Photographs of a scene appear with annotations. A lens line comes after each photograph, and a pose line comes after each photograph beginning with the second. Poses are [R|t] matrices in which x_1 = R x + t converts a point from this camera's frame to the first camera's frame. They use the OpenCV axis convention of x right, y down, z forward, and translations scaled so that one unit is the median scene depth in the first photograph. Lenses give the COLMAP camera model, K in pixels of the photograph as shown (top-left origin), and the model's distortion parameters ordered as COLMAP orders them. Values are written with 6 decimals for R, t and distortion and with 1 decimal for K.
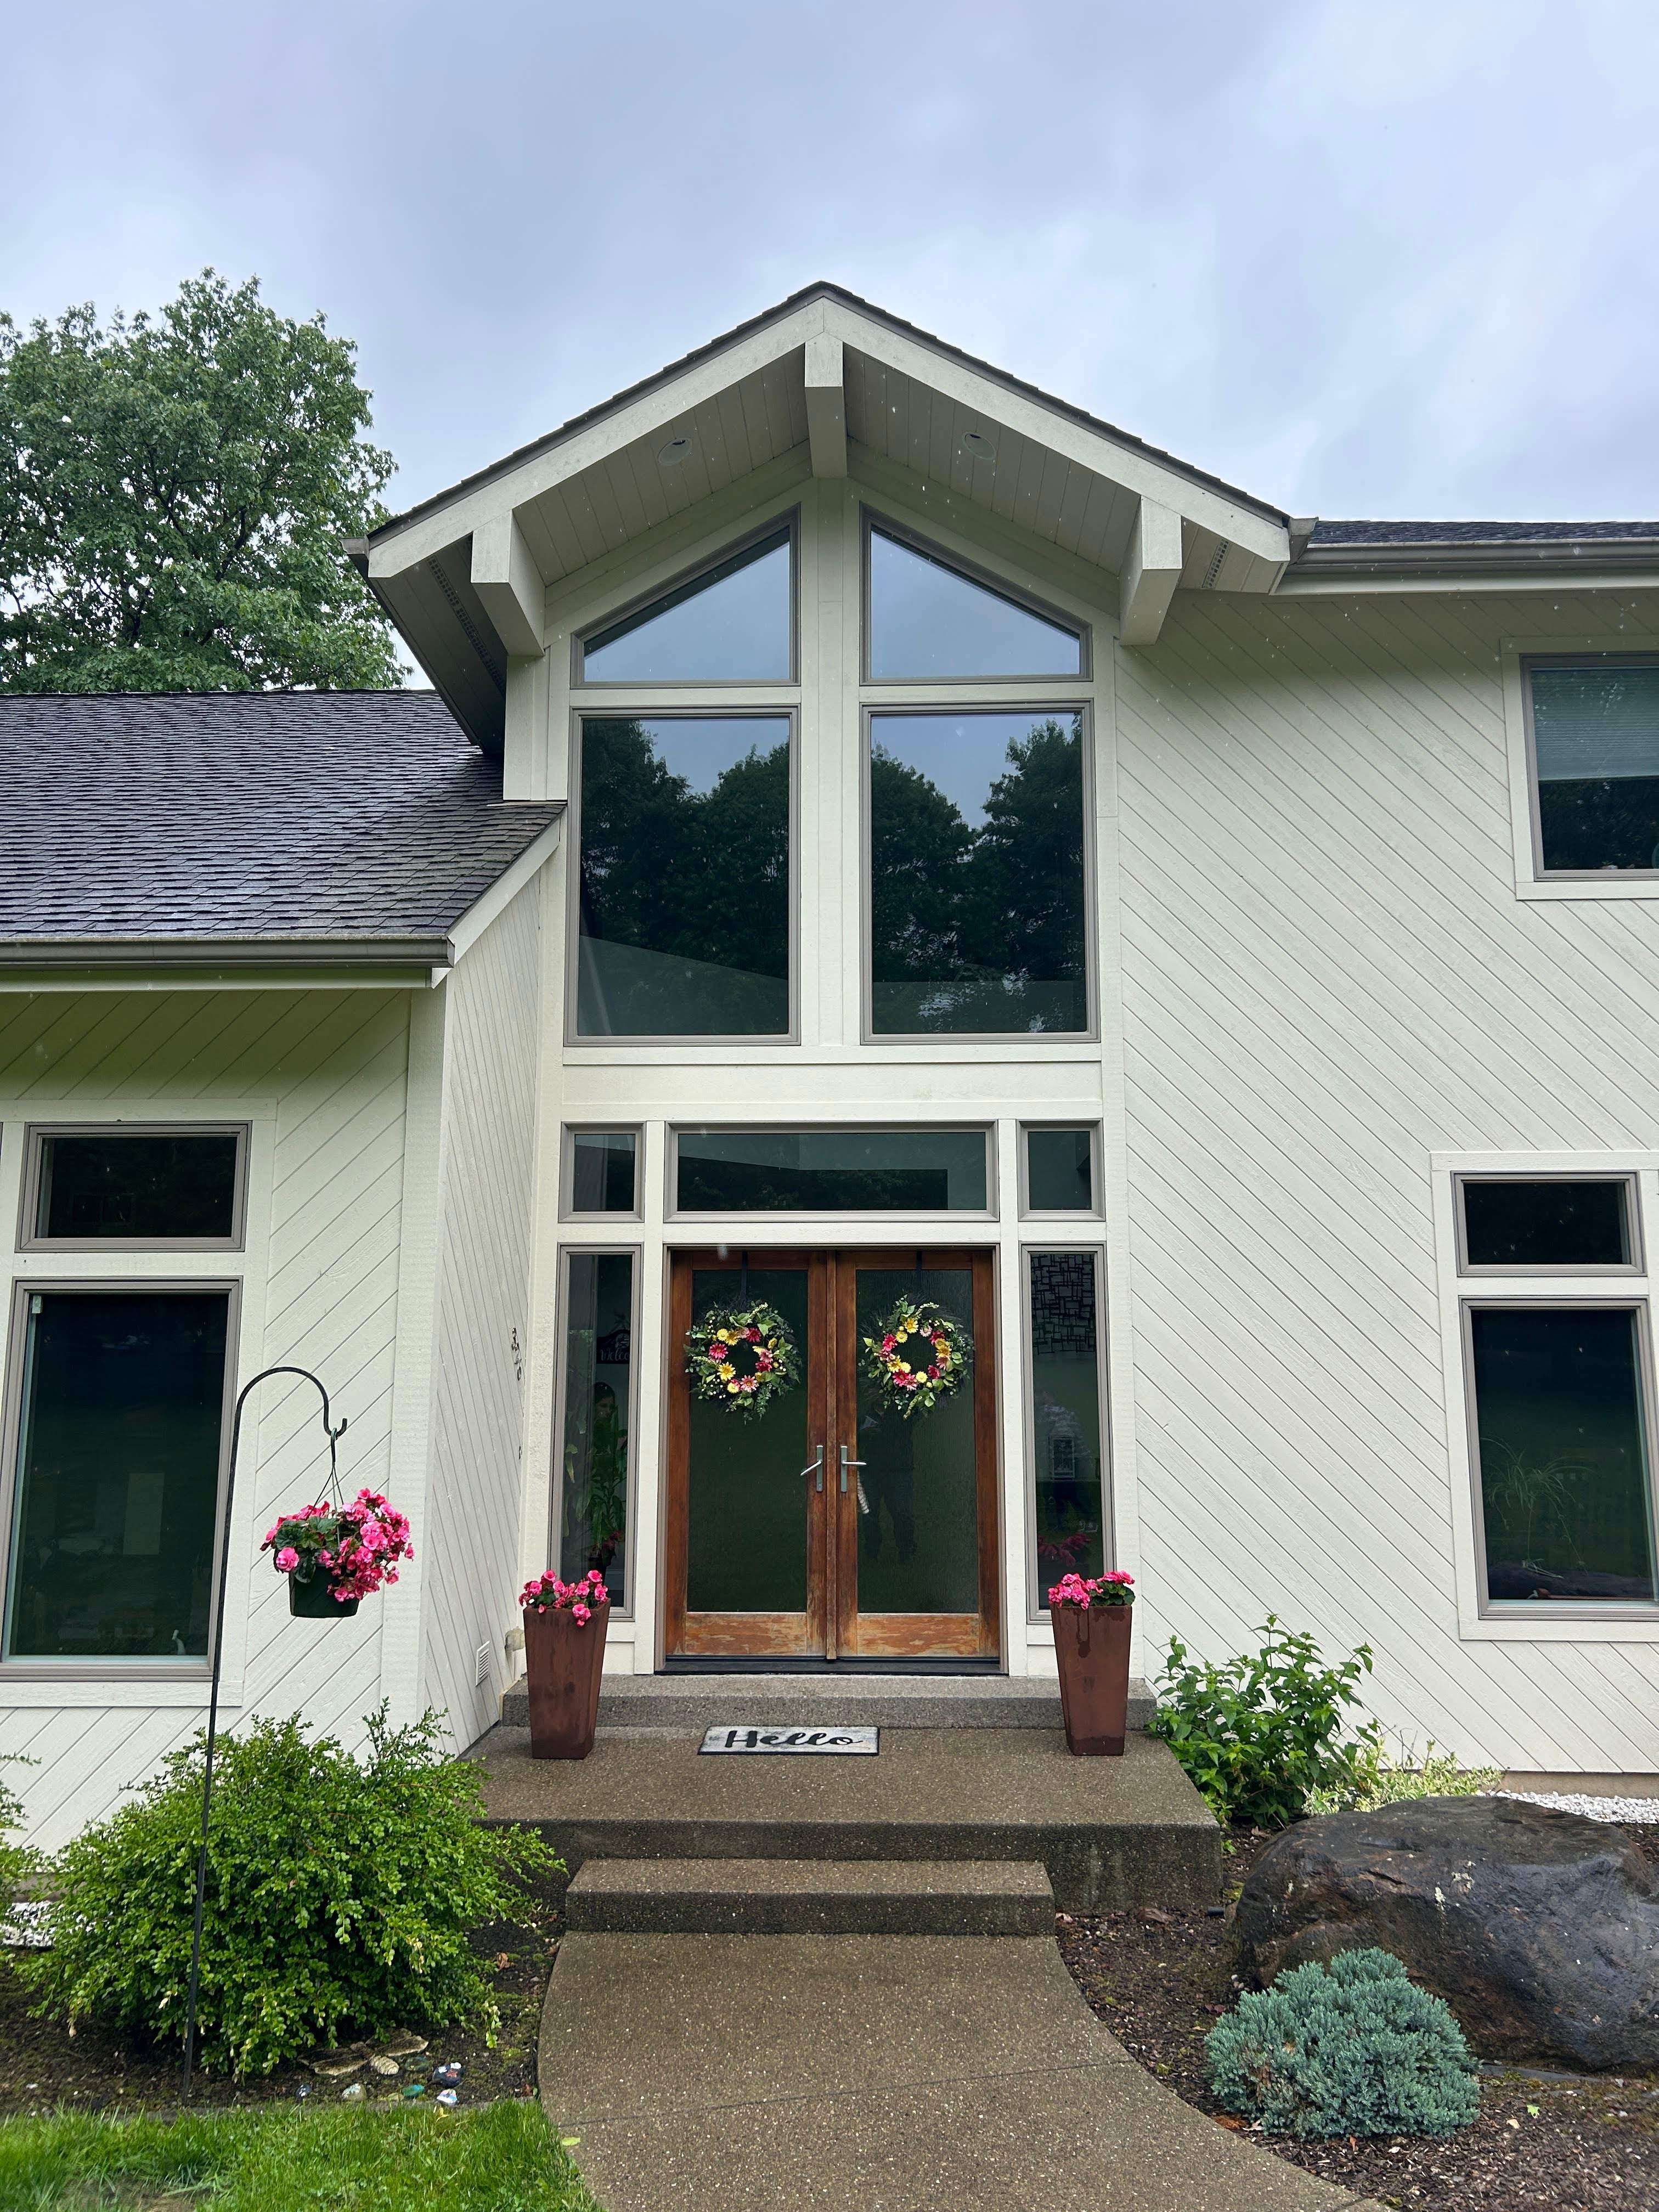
lens RADIAL K [[1658.4, 0, 827.5], [0, 1658.4, 1102.8], [0, 0, 1]] dist [0.056551, -0.077782]
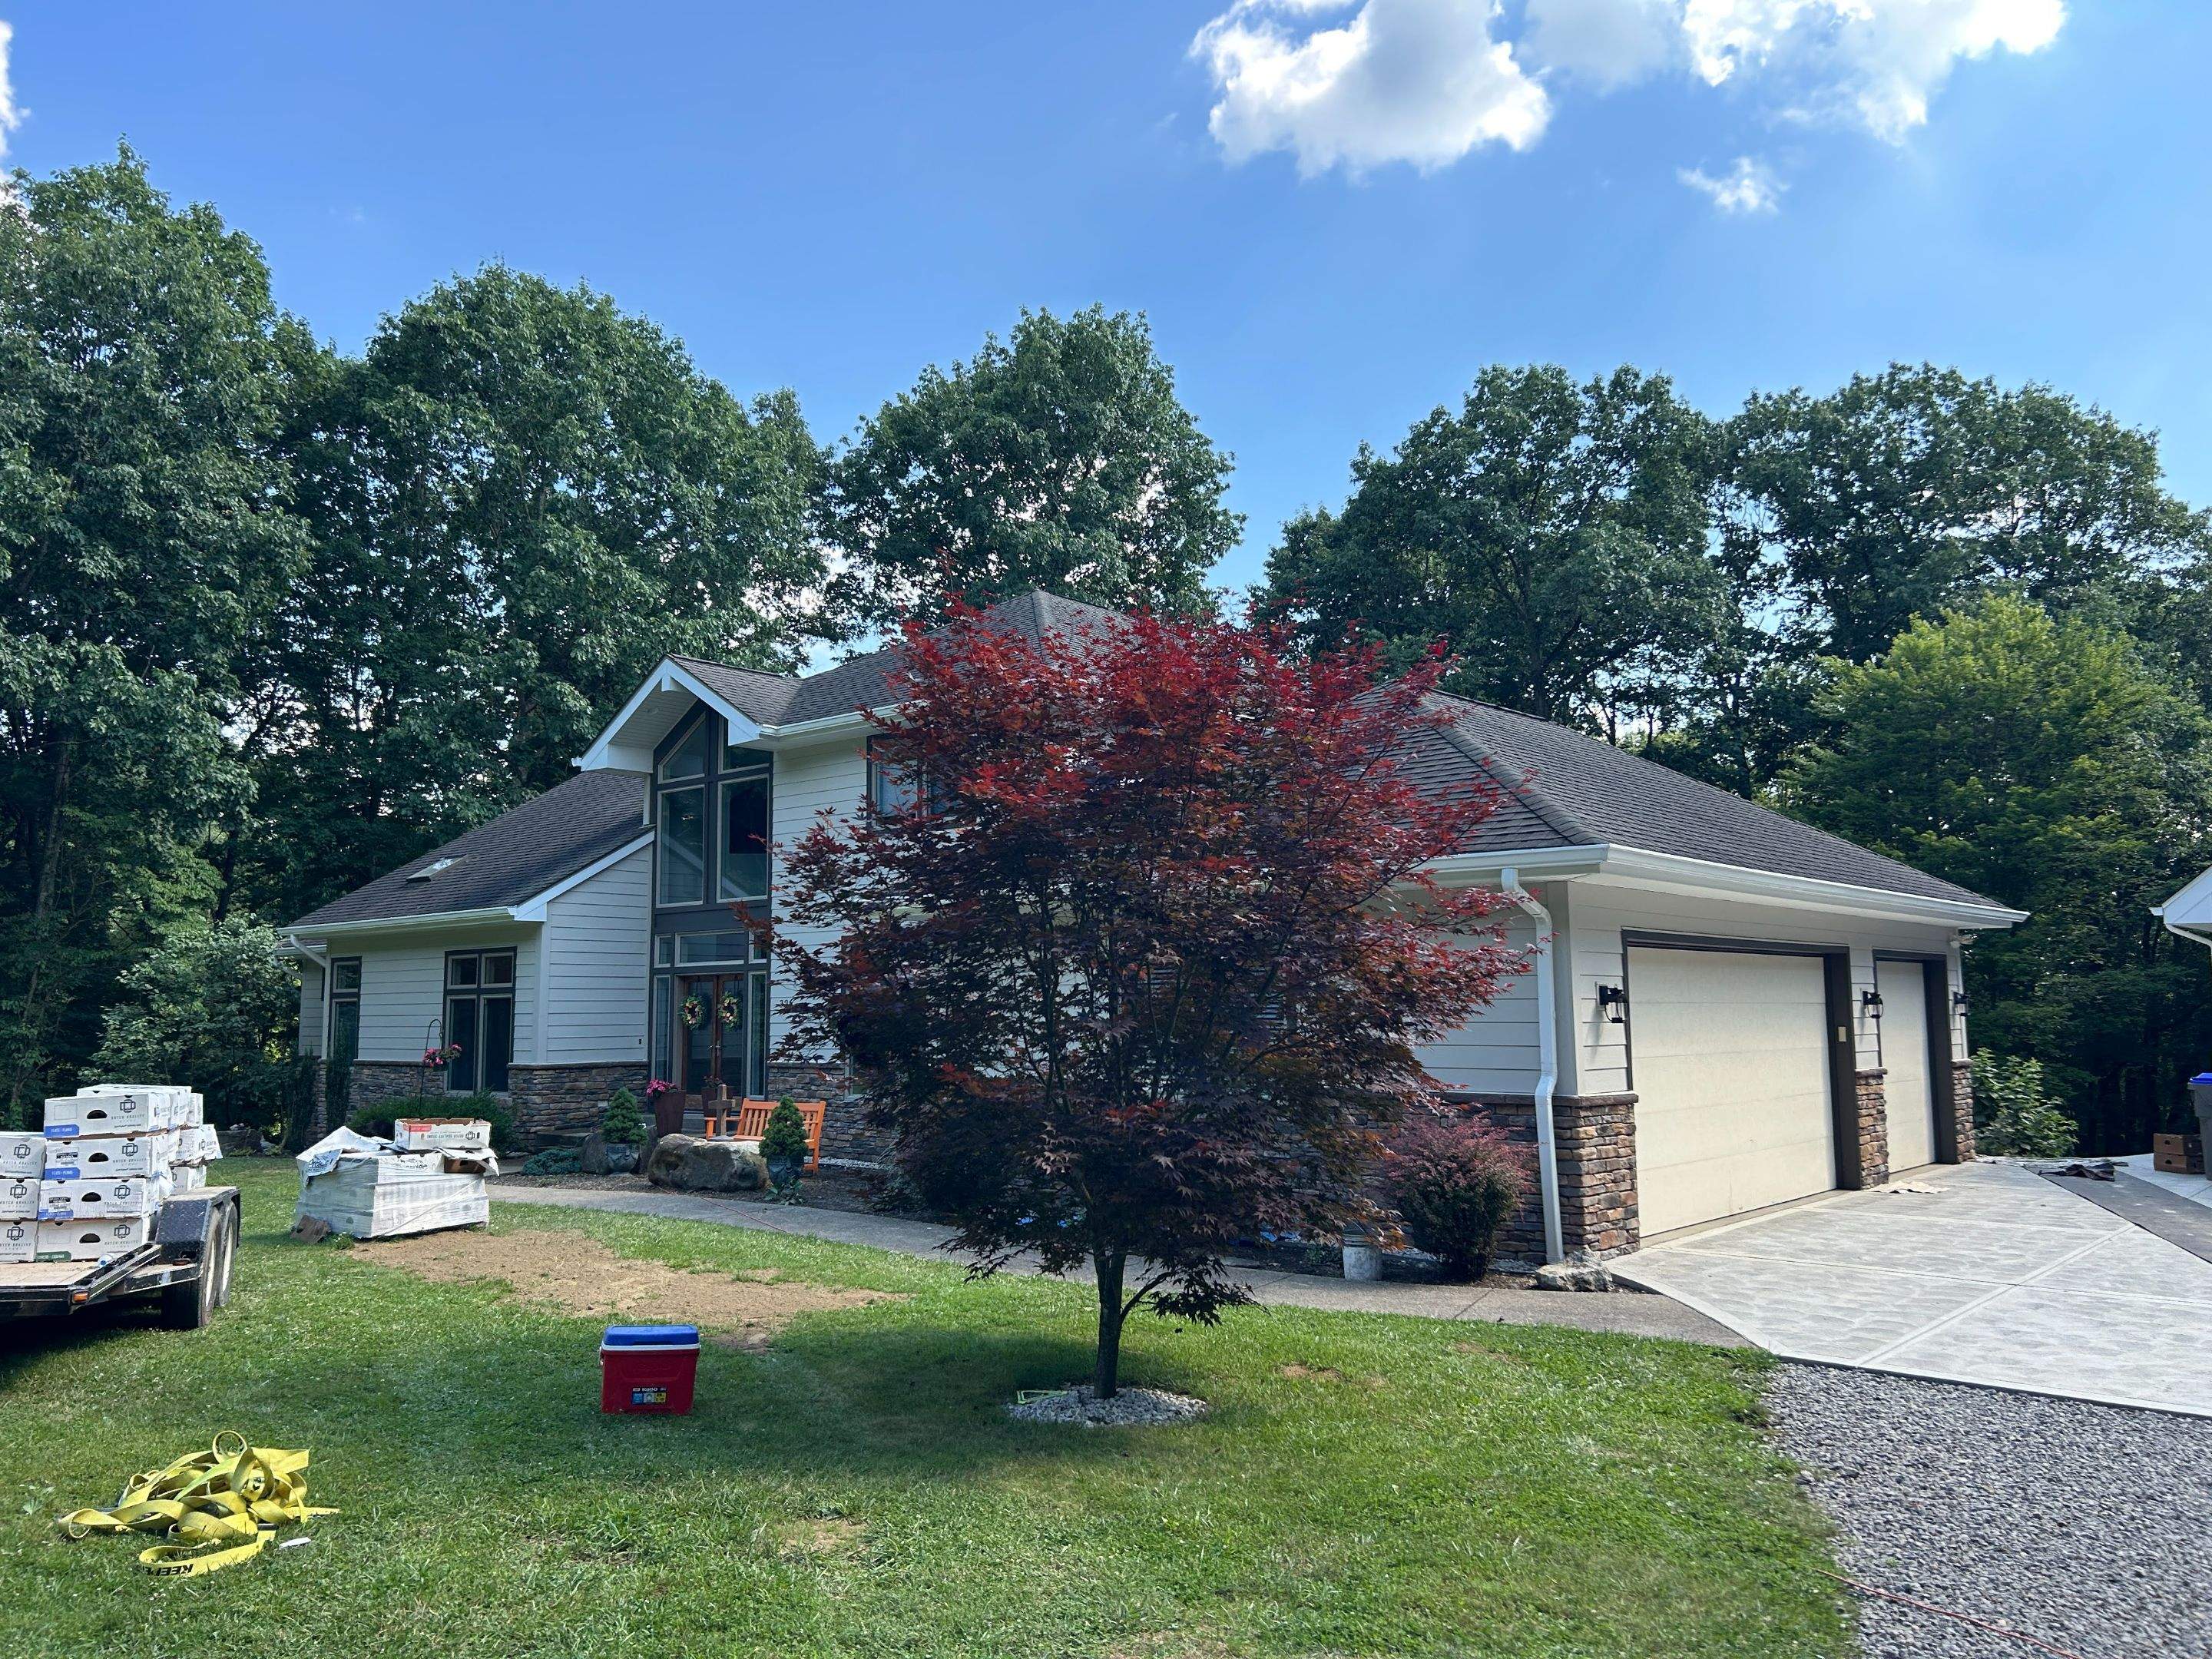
lens RADIAL K [[1677.9, 0, 1092.5], [0, 1677.9, 795.3], [0, 0, 1]] dist [0.011624, -0.010311]
pose [[0.777604, -0.090504, -0.622207, 2.431585], [0.111846, 0.993714, -0.004762, -0.139454], [0.618727, -0.065889, 0.782838, -0.901298]]
